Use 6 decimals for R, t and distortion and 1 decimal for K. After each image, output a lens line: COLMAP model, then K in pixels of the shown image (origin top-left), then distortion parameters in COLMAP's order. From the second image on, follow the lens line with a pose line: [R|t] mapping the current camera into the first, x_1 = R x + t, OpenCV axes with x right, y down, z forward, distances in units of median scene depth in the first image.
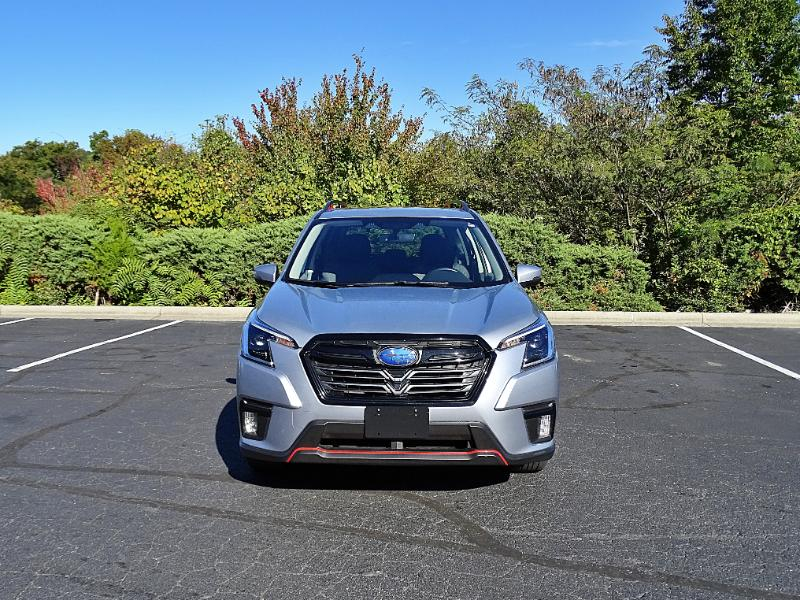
lens RADIAL K [[715.7, 0, 366.2], [0, 715.7, 323.2], [0, 0, 1]] dist [-0.003539, 0.005430]
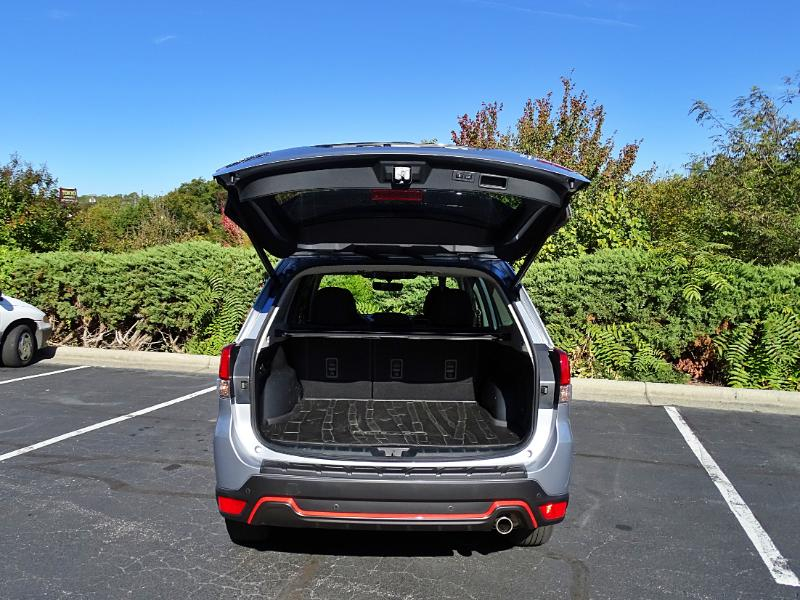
lens RADIAL K [[670.7, 0, 386.1], [0, 670.7, 316.7], [0, 0, 1]] dist [0.002135, -0.005902]
pose [[0.988496, 0.032223, -0.147774, -0.147355], [-0.039443, 0.998153, -0.046194, -0.031696], [0.146013, 0.051491, 0.987942, 0.199225]]
